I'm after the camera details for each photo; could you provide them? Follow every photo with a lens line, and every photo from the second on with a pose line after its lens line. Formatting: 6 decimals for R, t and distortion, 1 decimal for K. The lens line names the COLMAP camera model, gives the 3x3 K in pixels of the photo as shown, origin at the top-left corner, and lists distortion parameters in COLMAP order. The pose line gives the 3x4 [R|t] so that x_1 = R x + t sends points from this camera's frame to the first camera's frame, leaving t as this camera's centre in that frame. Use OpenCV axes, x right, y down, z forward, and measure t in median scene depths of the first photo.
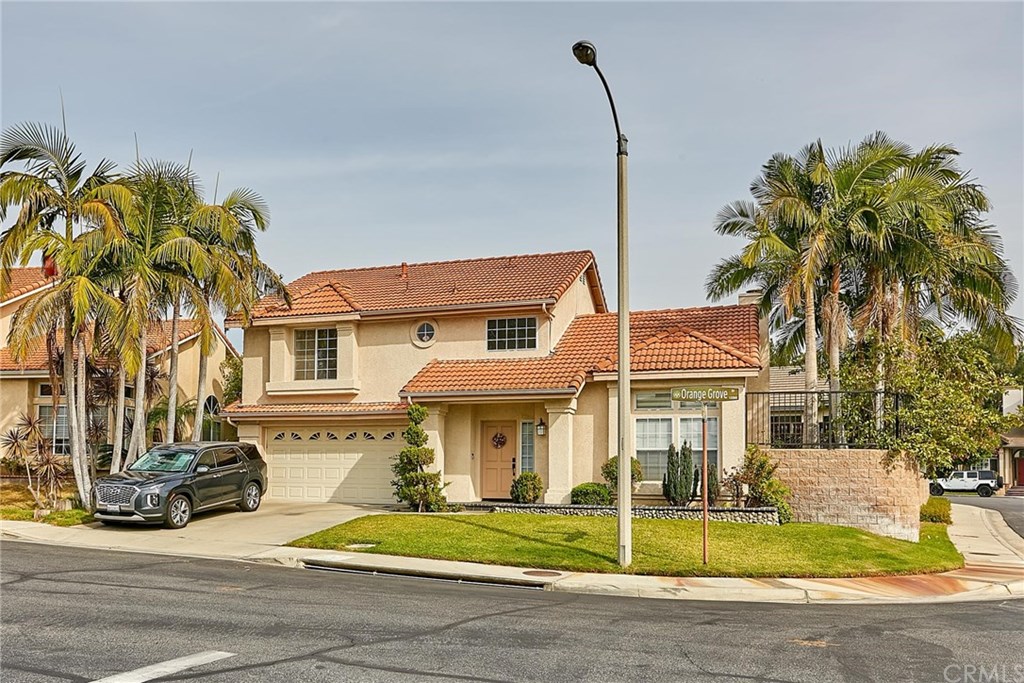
lens RADIAL K [[708.1, 0, 510.5], [0, 708.1, 411.6], [0, 0, 1]] dist [-0.026697, 0.005014]
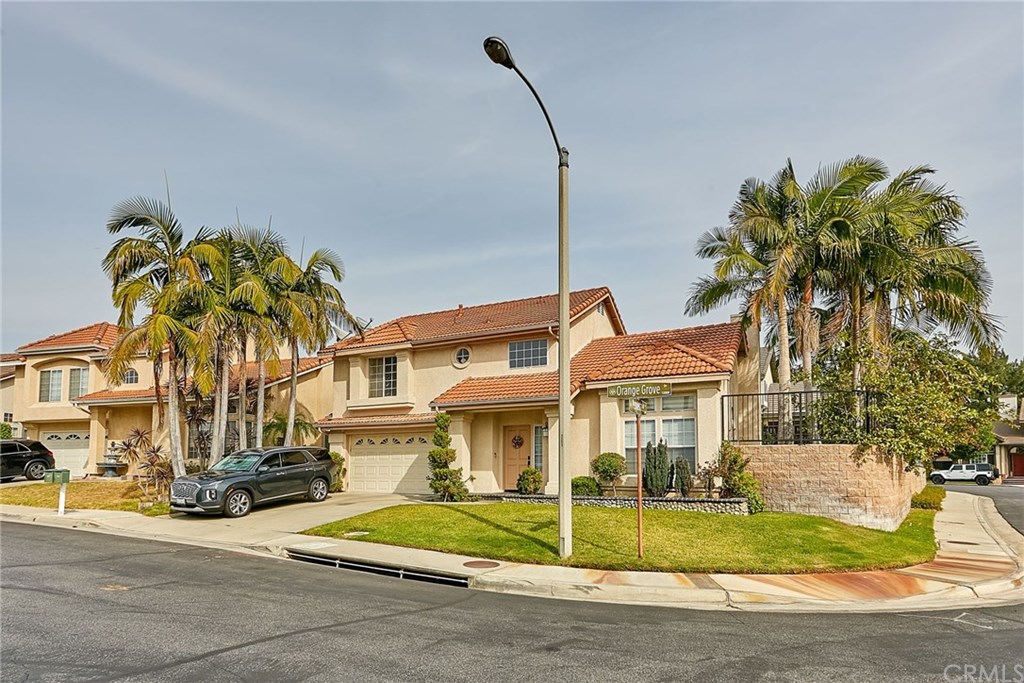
lens RADIAL K [[488.1, 0, 558.5], [0, 488.1, 426.6], [0, 0, 1]] dist [0.021453, -0.012689]
pose [[0.992597, -0.019841, -0.119820, 0.165894], [0.019872, 0.999802, -0.000935, 0.017901], [0.119814, -0.001453, 0.992795, 0.193539]]
